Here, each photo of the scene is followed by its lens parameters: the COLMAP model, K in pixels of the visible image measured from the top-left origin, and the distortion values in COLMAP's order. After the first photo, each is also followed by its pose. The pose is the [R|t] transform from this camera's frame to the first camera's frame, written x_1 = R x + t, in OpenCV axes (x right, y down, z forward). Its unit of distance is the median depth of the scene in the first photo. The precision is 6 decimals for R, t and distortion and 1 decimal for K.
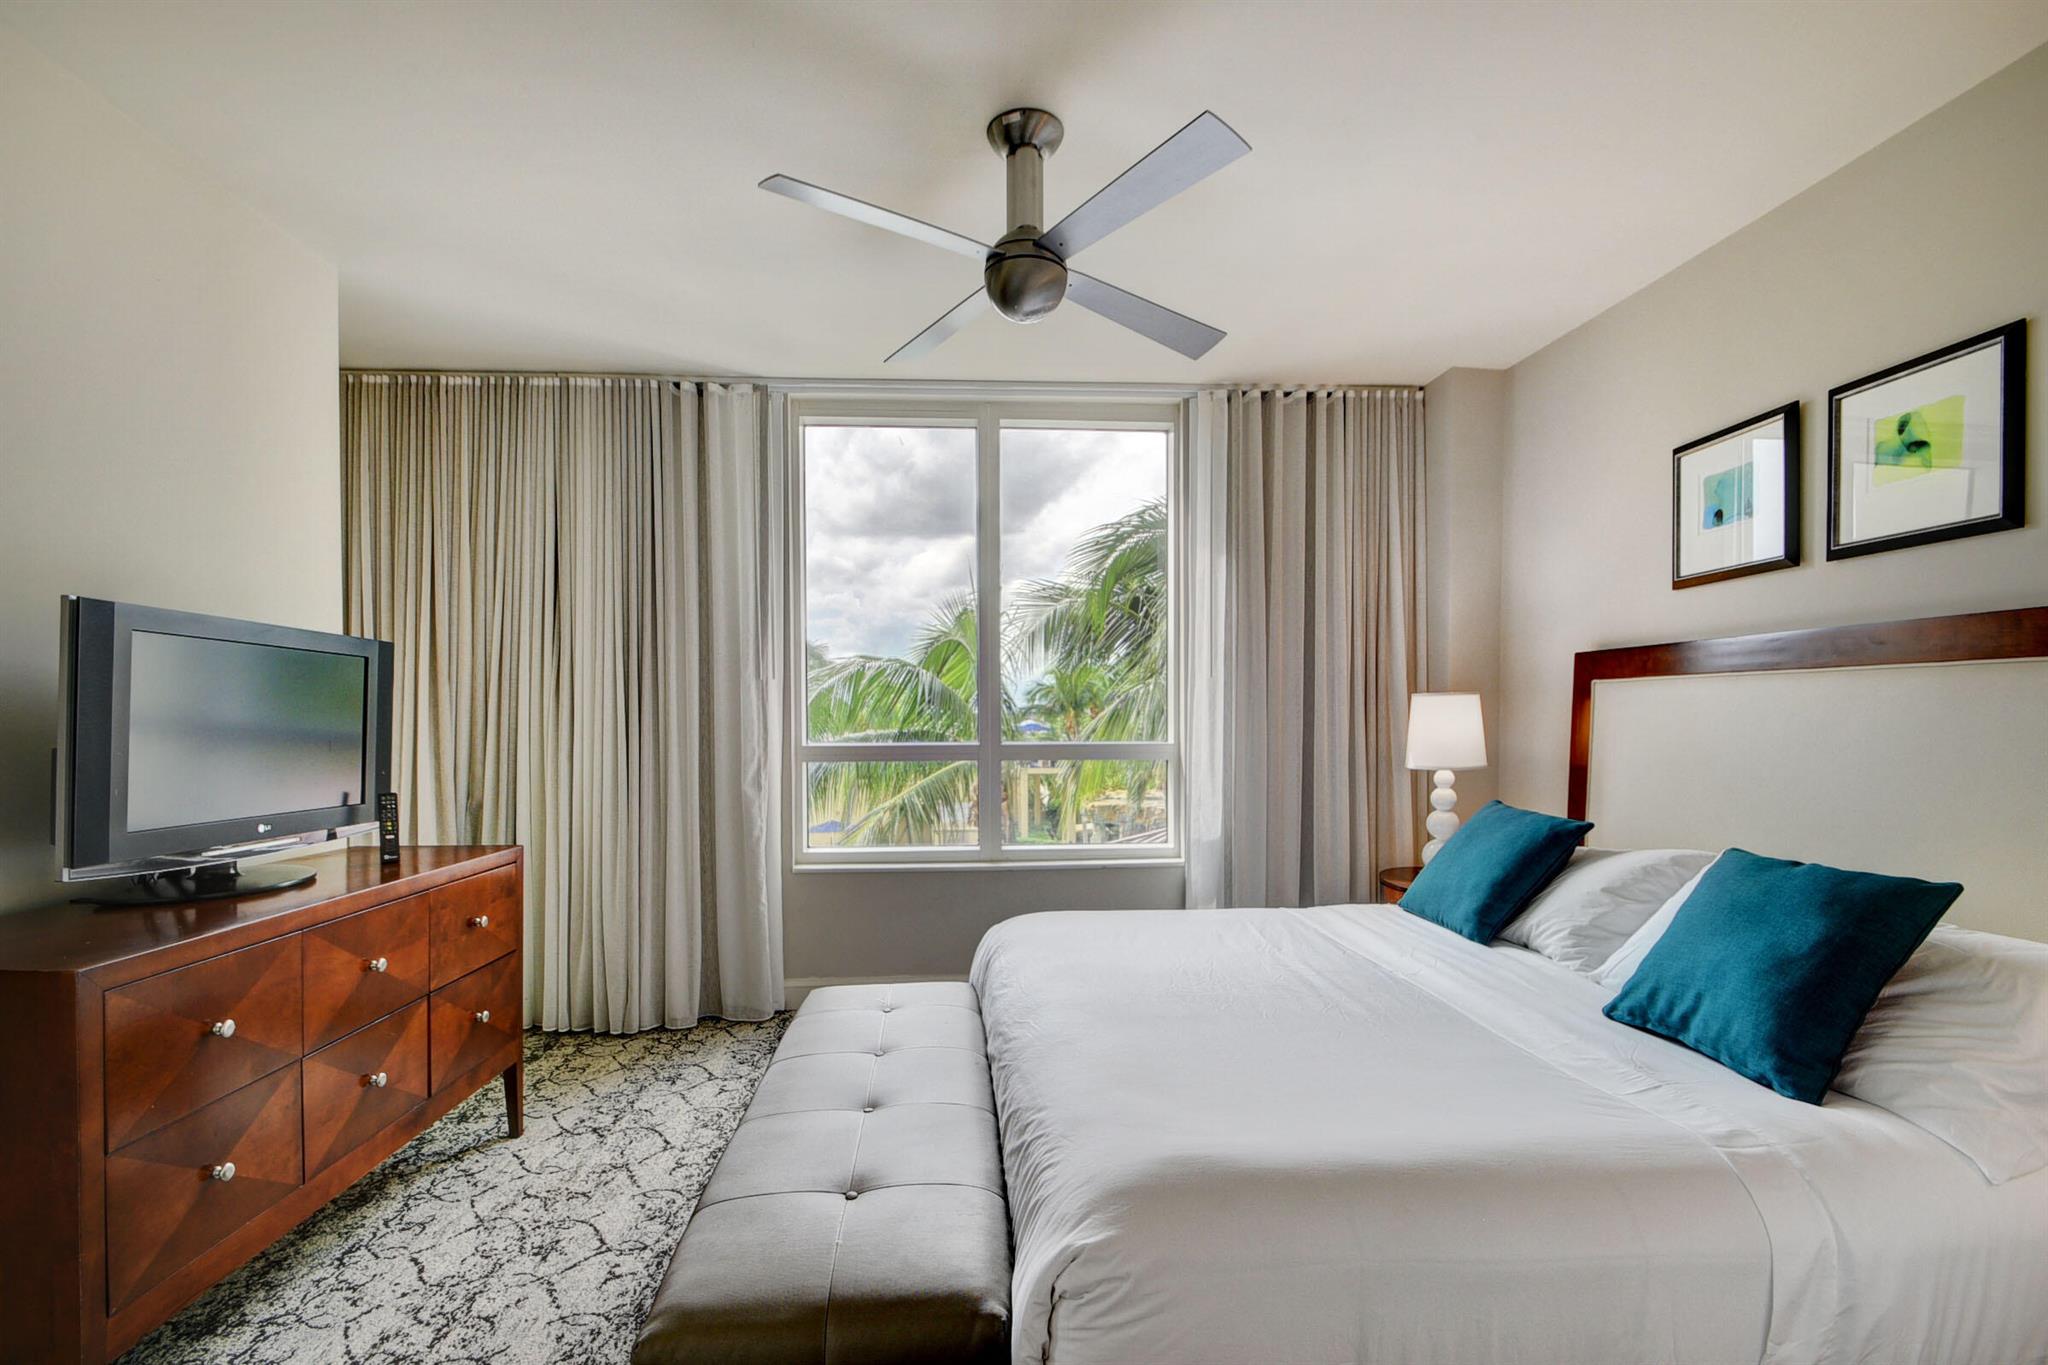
lens RADIAL K [[912.5, 0, 995.0], [0, 912.5, 704.9], [0, 0, 1]] dist [0.012170, -0.009778]
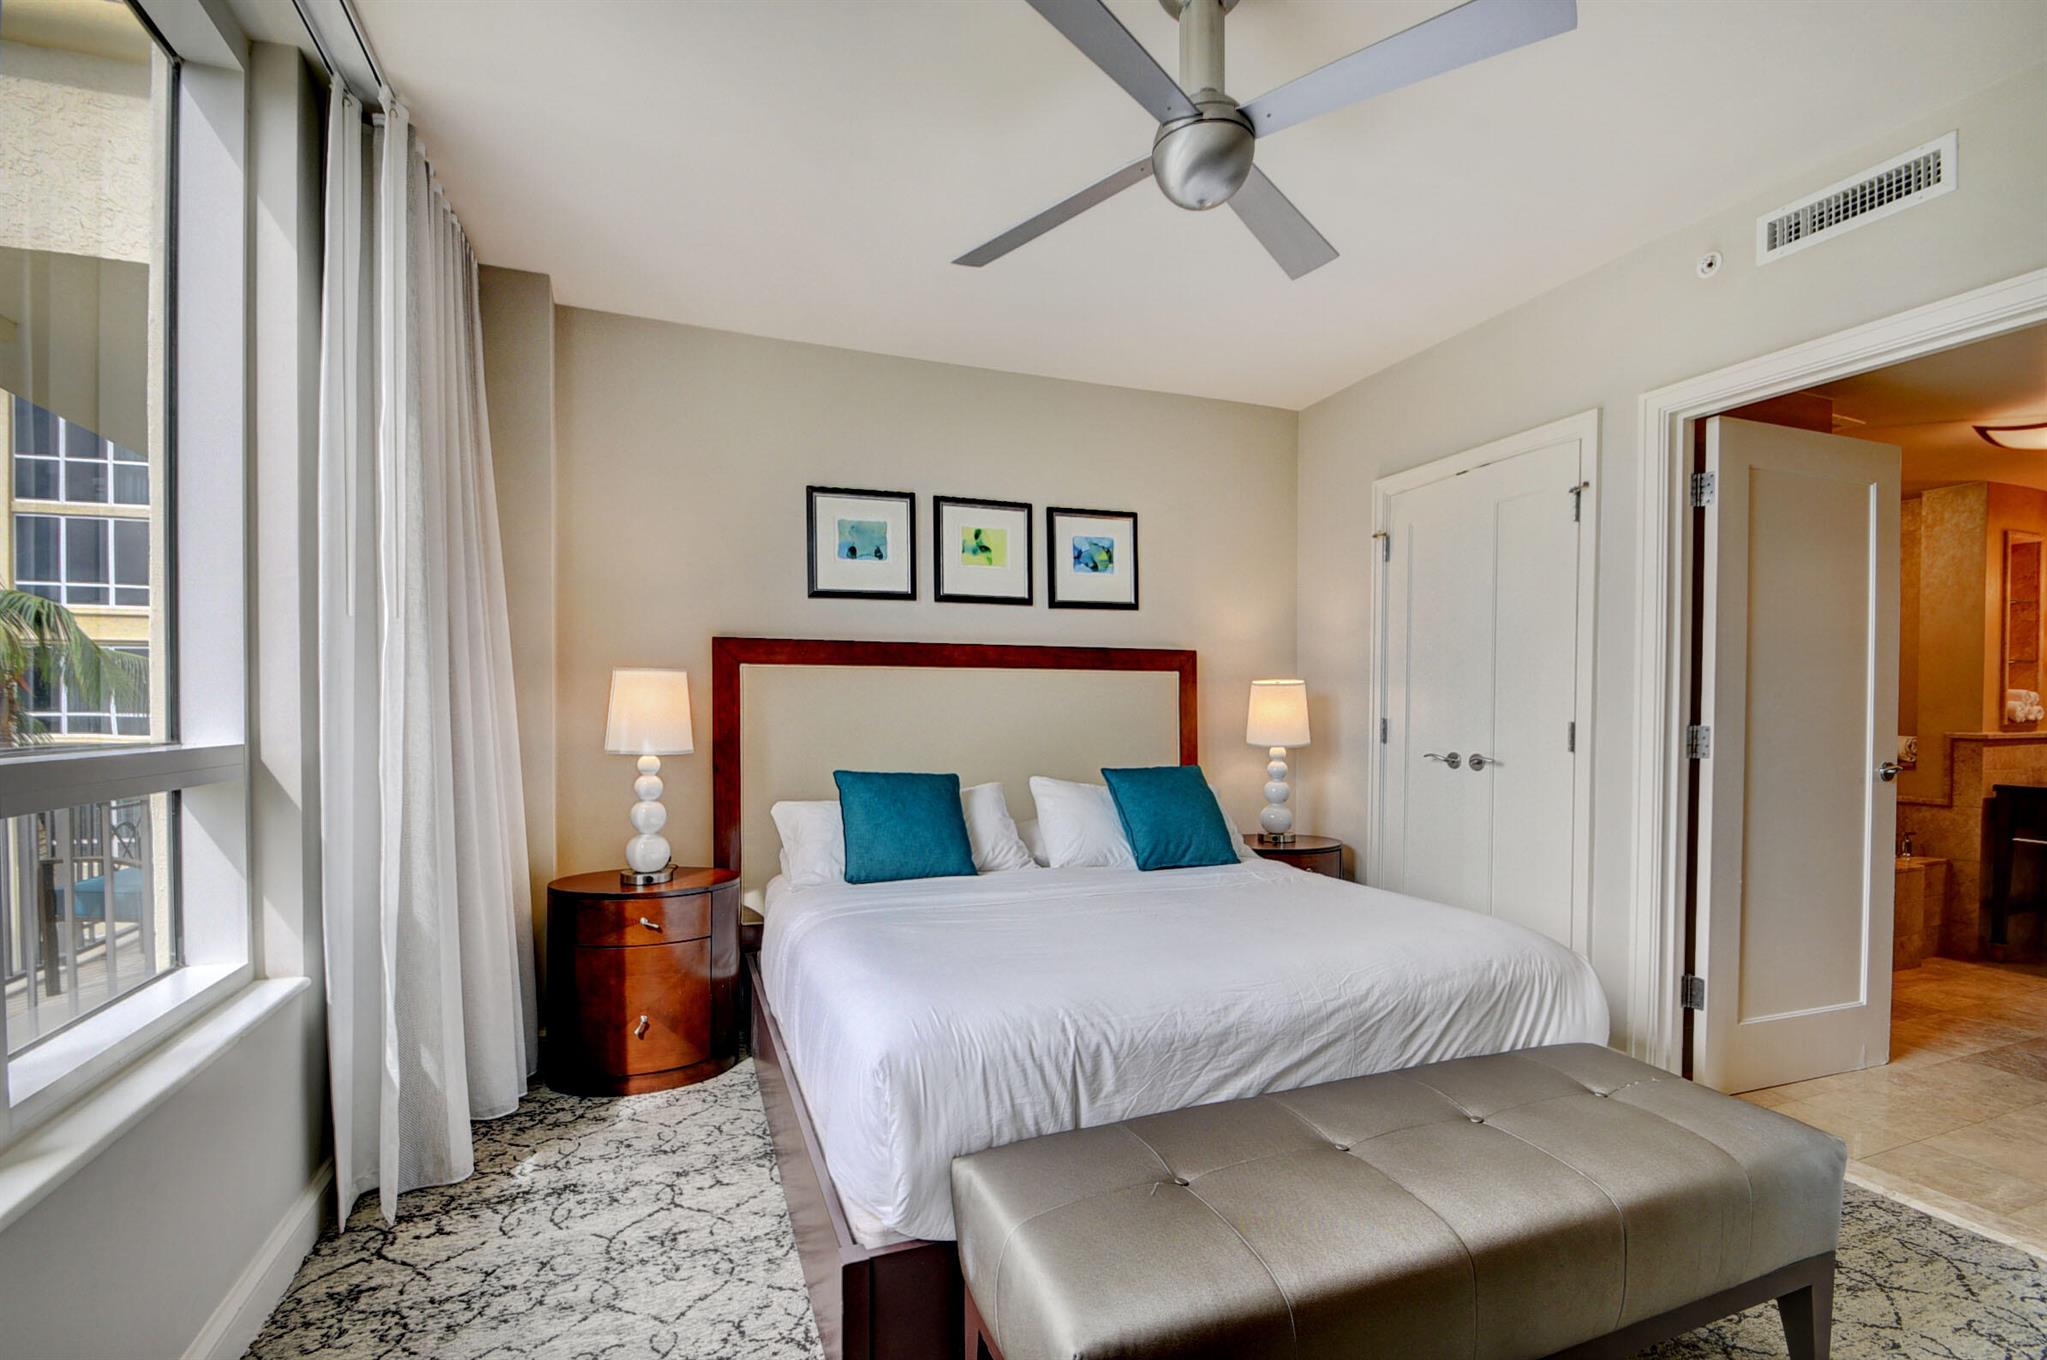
lens RADIAL K [[912.0, 0, 963.4], [0, 912.0, 718.6], [0, 0, 1]] dist [0.012170, -0.009778]
pose [[-0.280449, -0.011050, 0.959805, -0.492640], [-0.009101, 0.999919, 0.008852, 0.026554], [-0.959826, -0.006253, -0.280527, 1.047994]]
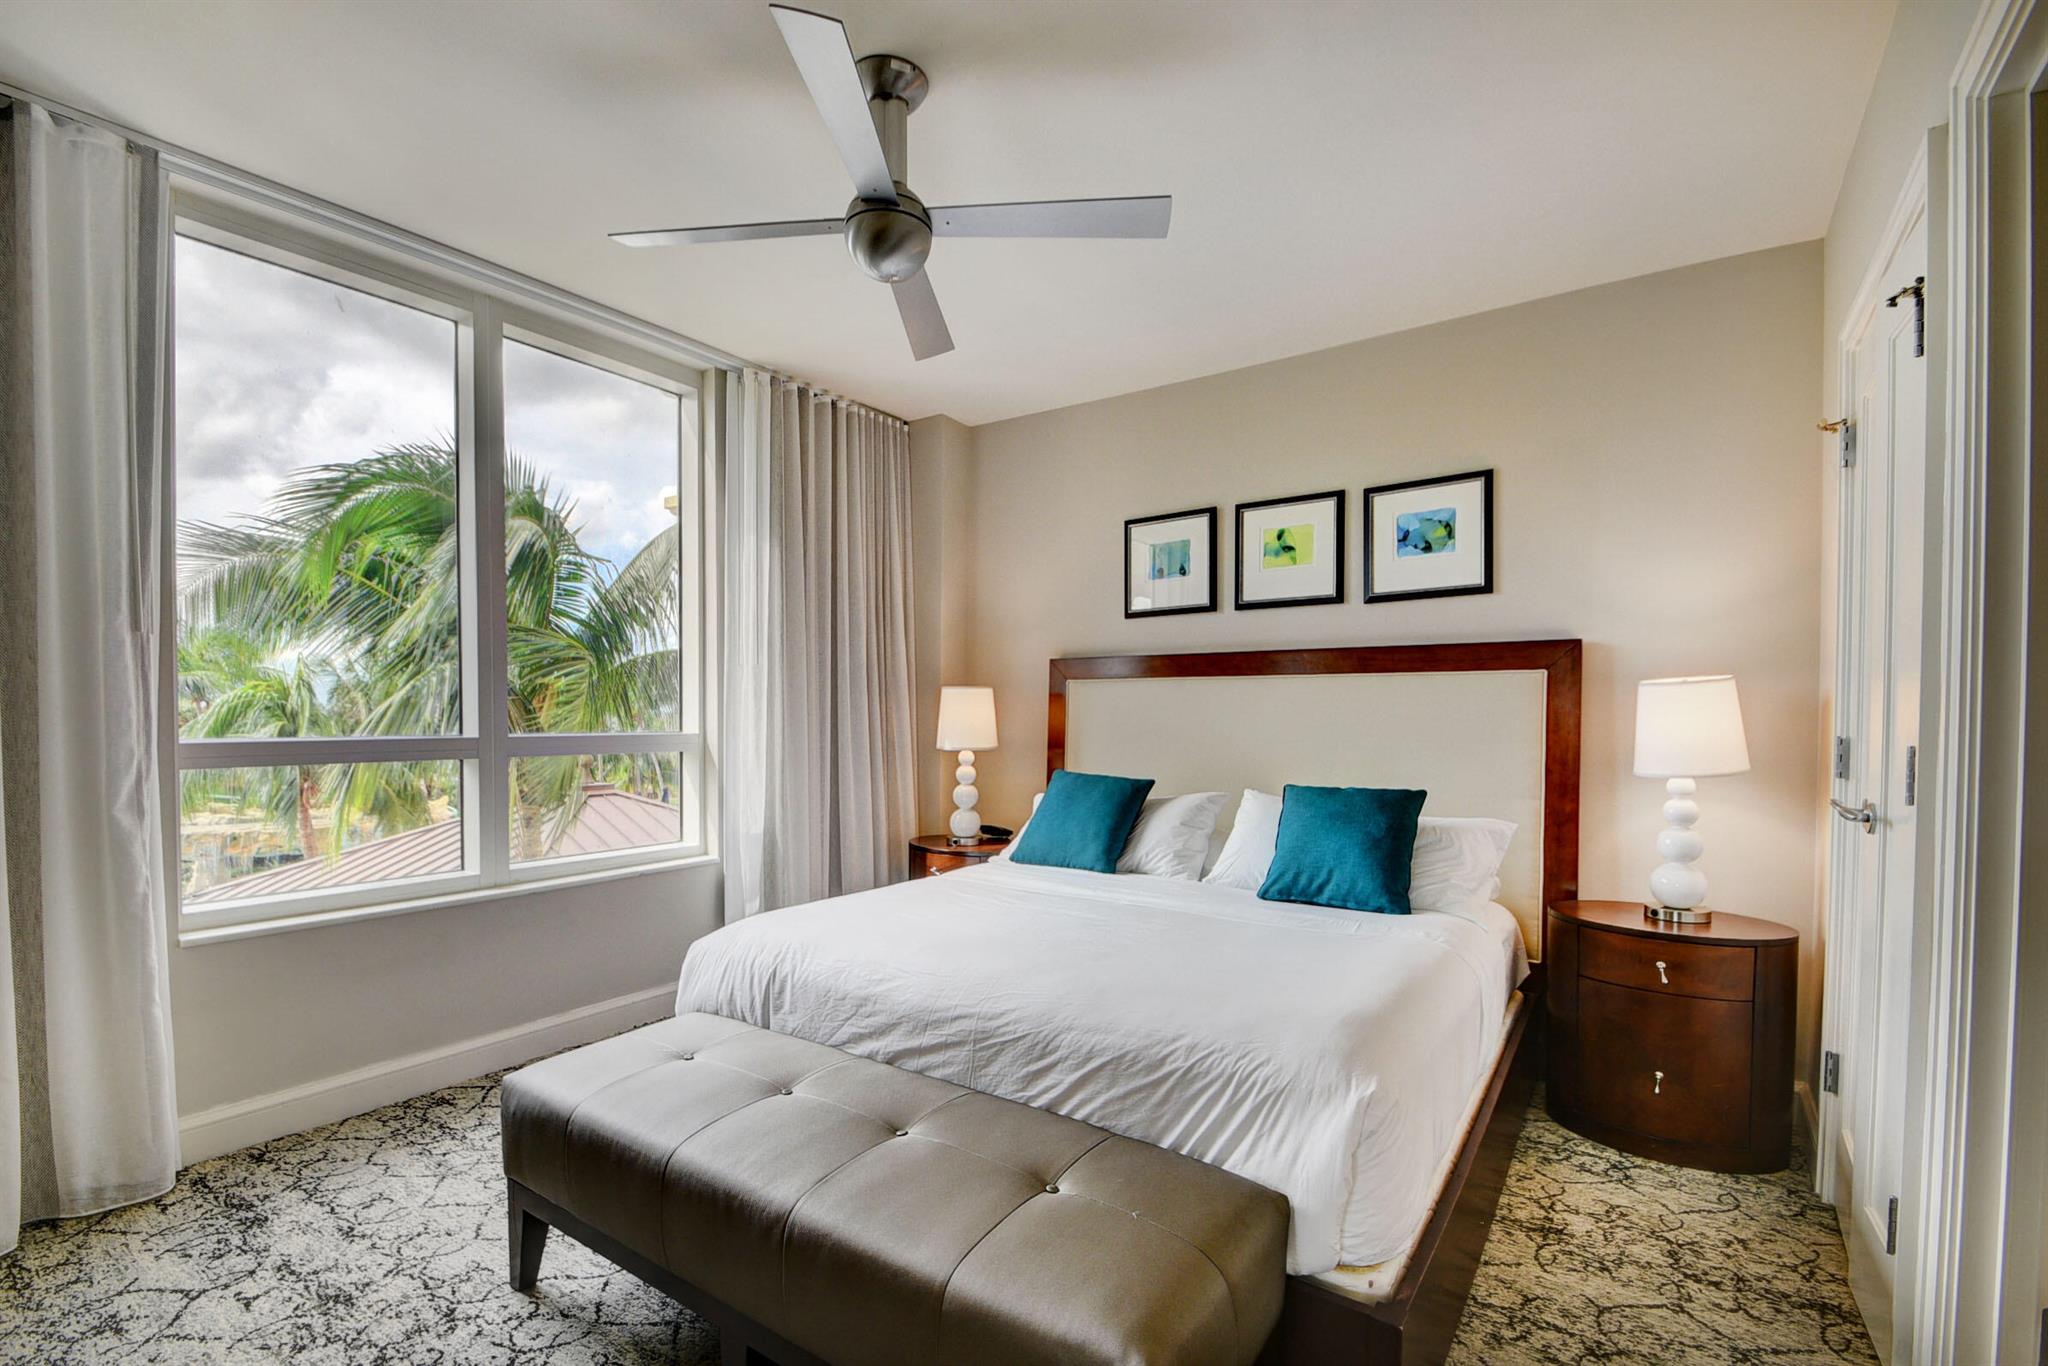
lens RADIAL K [[912.5, 0, 1029.5], [0, 912.5, 708.7], [0, 0, 1]] dist [0.012170, -0.009778]
pose [[0.628215, 0.010184, 0.777973, -0.427905], [-0.012370, 0.999919, -0.003101, 0.019931], [-0.777941, -0.007676, 0.628290, 0.200004]]
